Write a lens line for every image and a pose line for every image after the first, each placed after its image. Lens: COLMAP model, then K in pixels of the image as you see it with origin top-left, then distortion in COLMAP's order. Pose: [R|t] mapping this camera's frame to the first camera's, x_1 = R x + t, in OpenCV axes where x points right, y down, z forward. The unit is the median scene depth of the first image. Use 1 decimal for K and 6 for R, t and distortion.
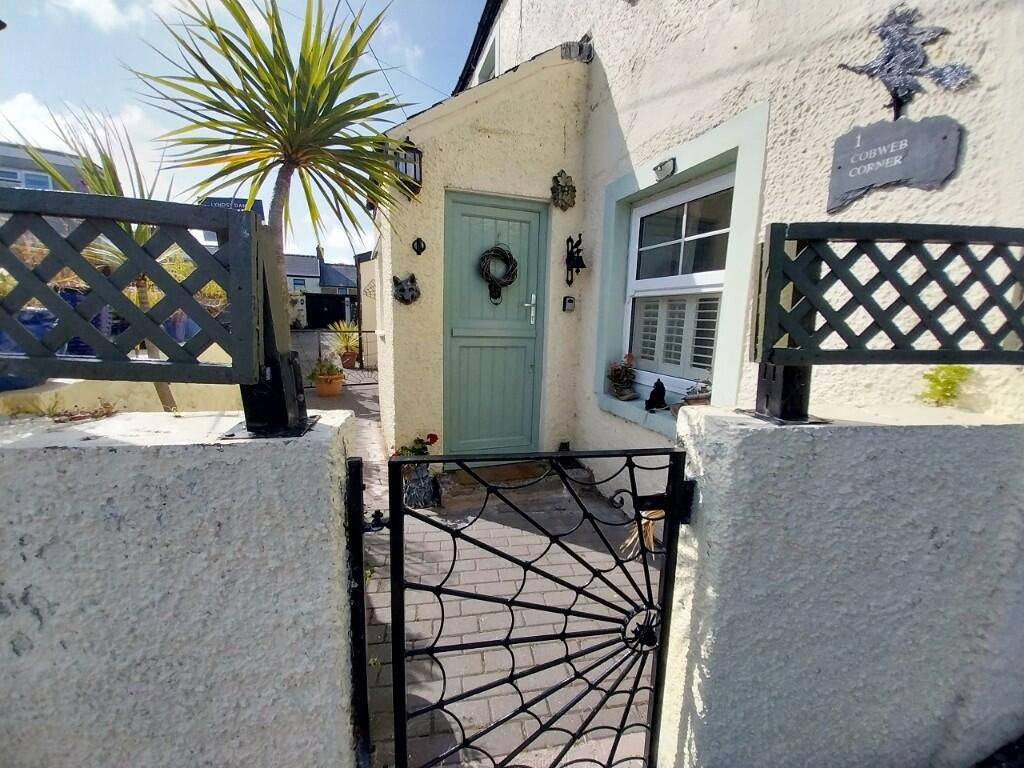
lens RADIAL K [[408.8, 0, 501.4], [0, 408.8, 387.1], [0, 0, 1]] dist [-0.002045, -0.005874]
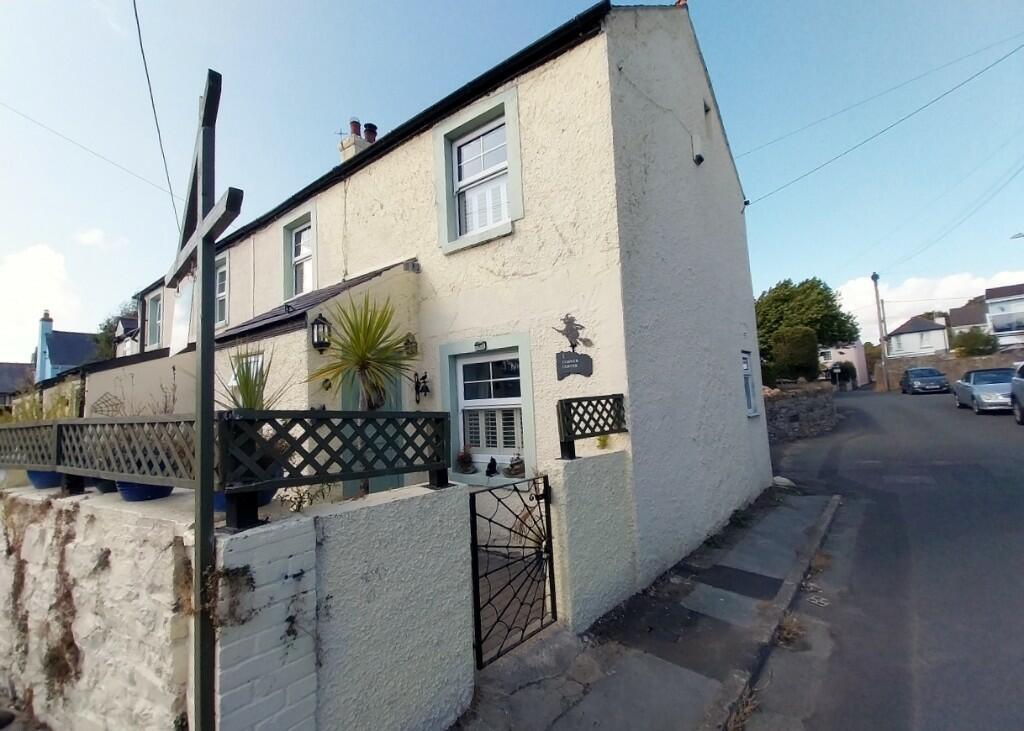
lens RADIAL K [[429.3, 0, 515.4], [0, 429.3, 364.9], [0, 0, 1]] dist [-0.000199, 0.000007]
pose [[0.789116, -0.004792, 0.614226, -1.189832], [0.166033, 0.964410, -0.205783, -0.005105], [-0.591379, 0.264369, 0.761827, -1.031936]]
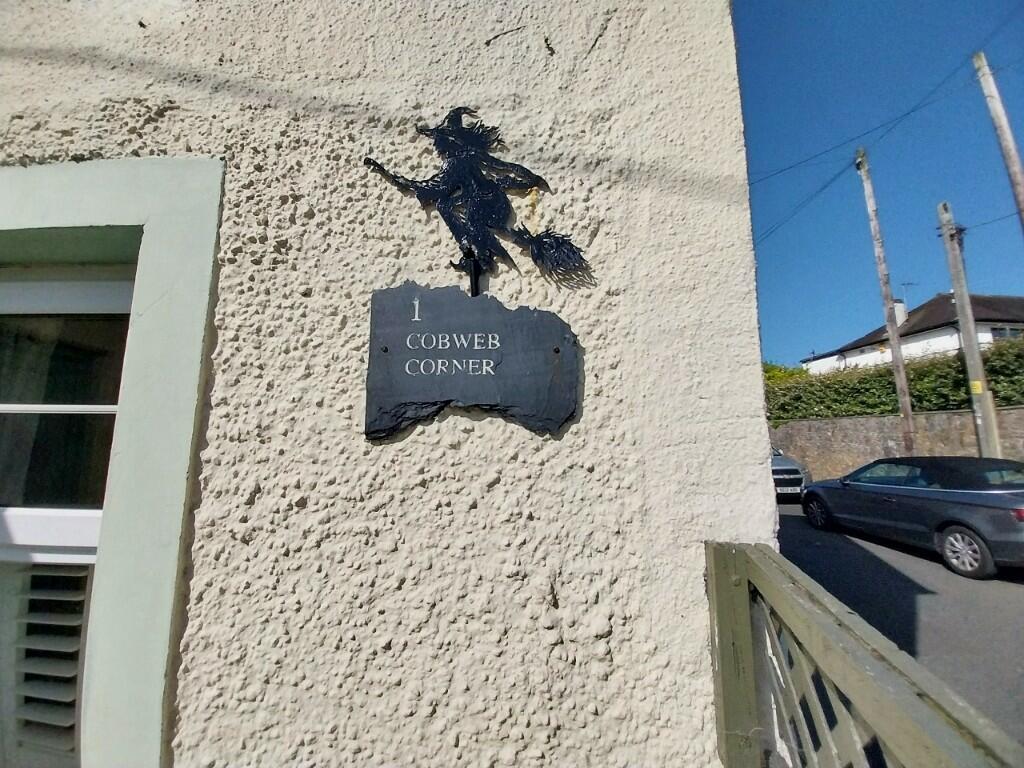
lens RADIAL K [[408.8, 0, 485.9], [0, 408.8, 397.0], [0, 0, 1]] dist [-0.002045, -0.005874]
pose [[0.346229, 0.126468, 0.929587, 0.469009], [0.162763, 0.967748, -0.192282, -0.402227], [-0.923923, 0.217876, 0.314478, 0.805076]]
